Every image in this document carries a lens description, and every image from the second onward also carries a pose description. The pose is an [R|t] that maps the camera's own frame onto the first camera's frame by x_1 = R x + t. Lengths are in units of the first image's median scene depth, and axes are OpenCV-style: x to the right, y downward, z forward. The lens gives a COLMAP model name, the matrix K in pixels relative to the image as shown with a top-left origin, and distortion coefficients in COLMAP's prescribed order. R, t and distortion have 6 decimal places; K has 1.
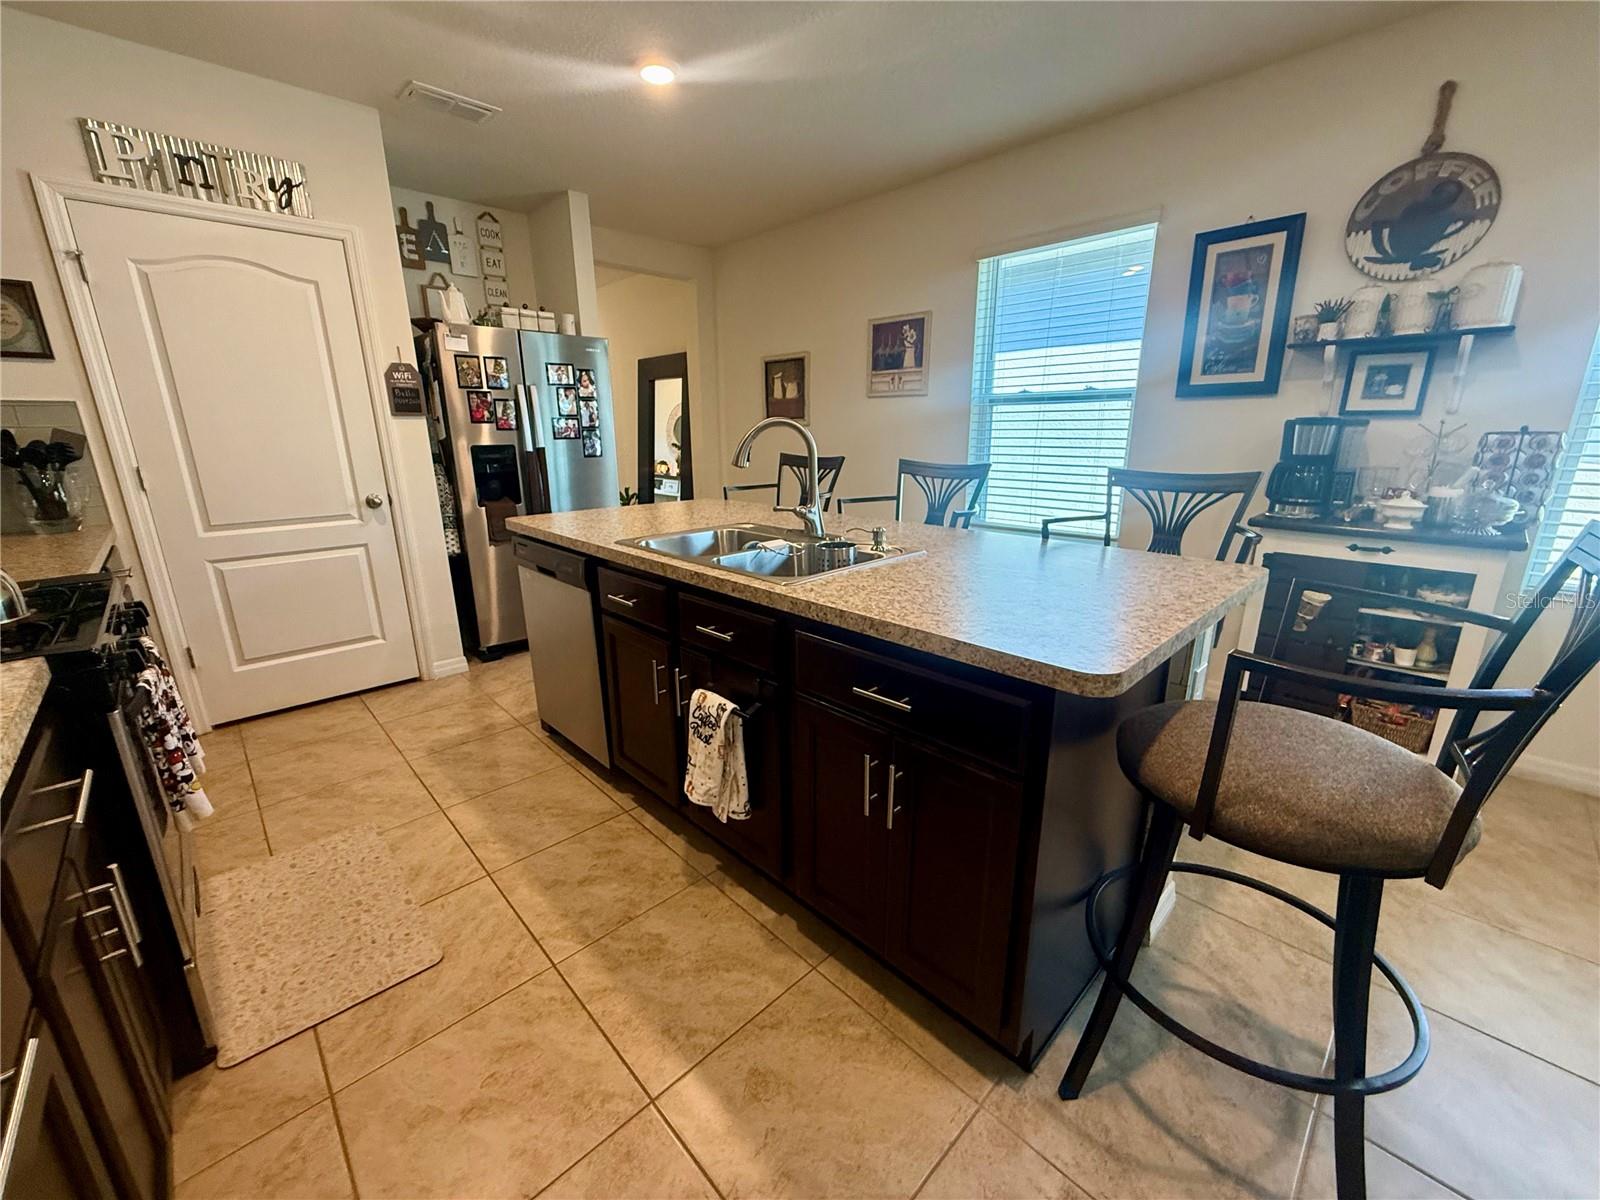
lens RADIAL K [[636.4, 0, 803.5], [0, 636.4, 596.8], [0, 0, 1]] dist [-0.000225, 0.000590]
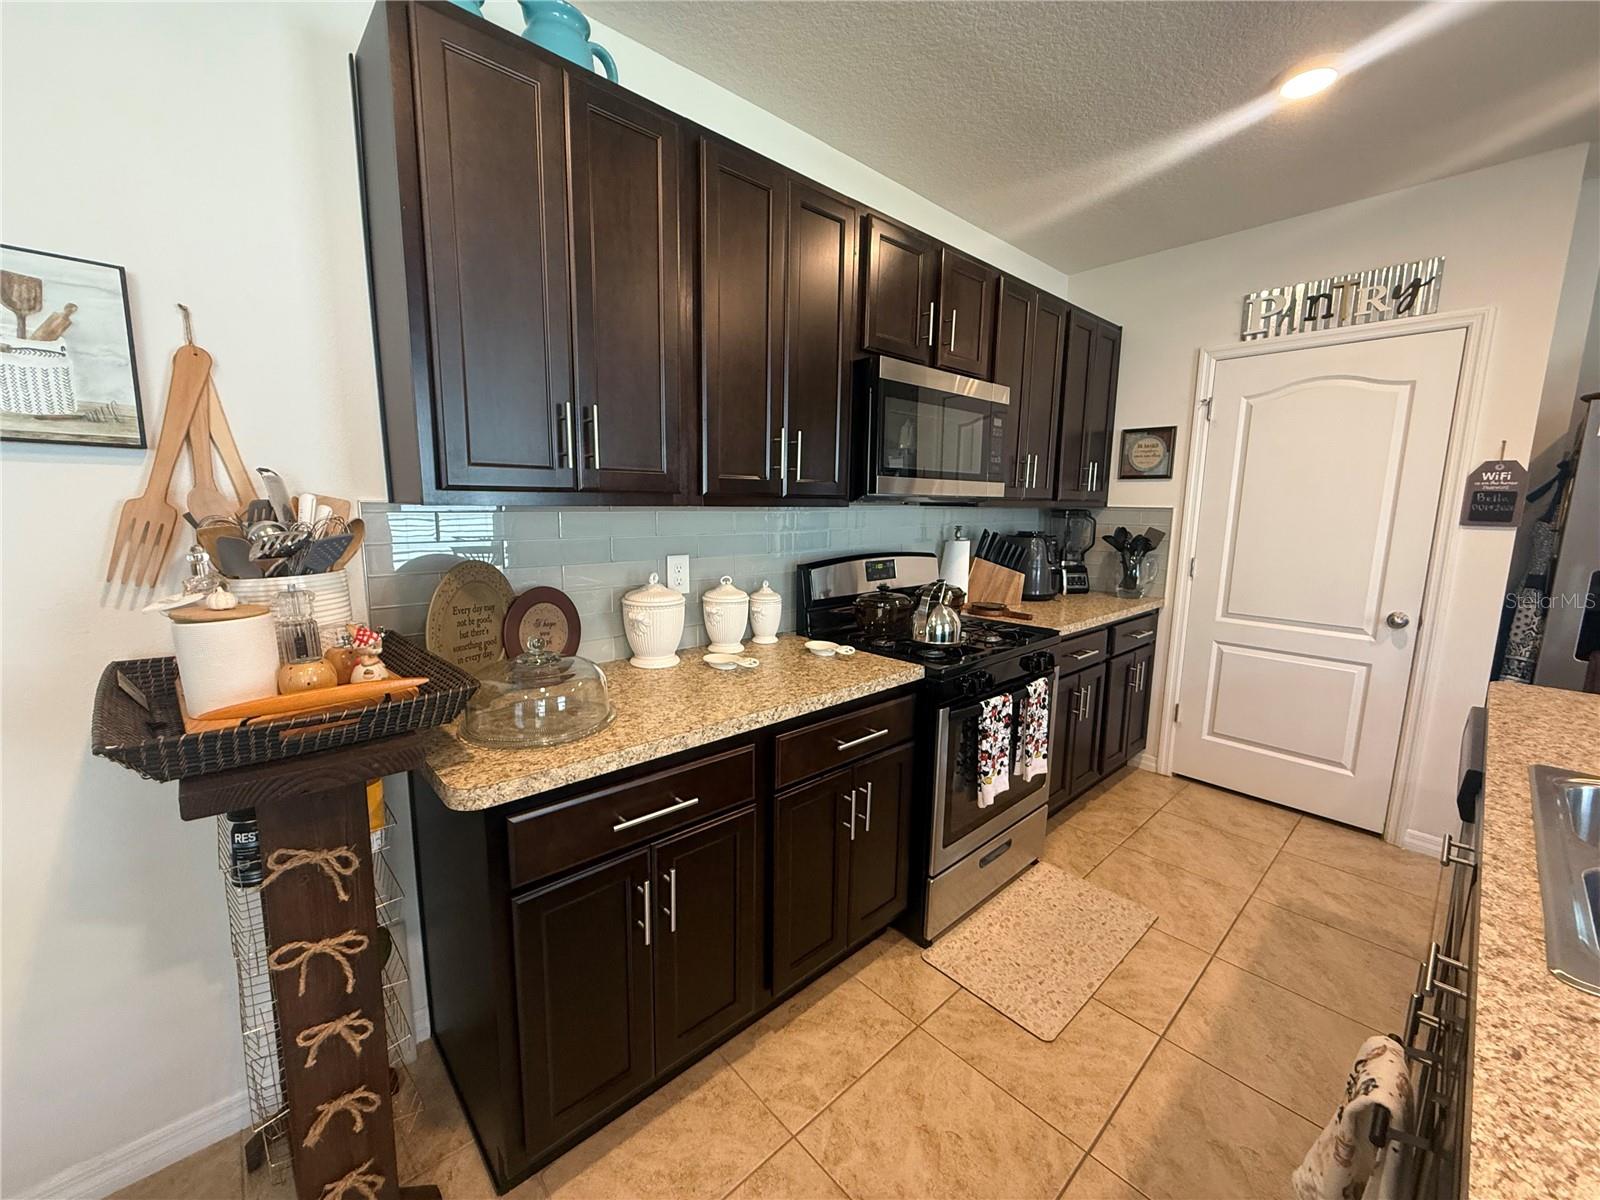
lens RADIAL K [[636.4, 0, 791.9], [0, 636.4, 597.7], [0, 0, 1]] dist [-0.000225, 0.000590]
pose [[-0.029996, 0.159652, -0.986717, 0.365361], [-0.272786, 0.948381, 0.161742, -0.182337], [0.961607, 0.274014, 0.015103, 0.370845]]
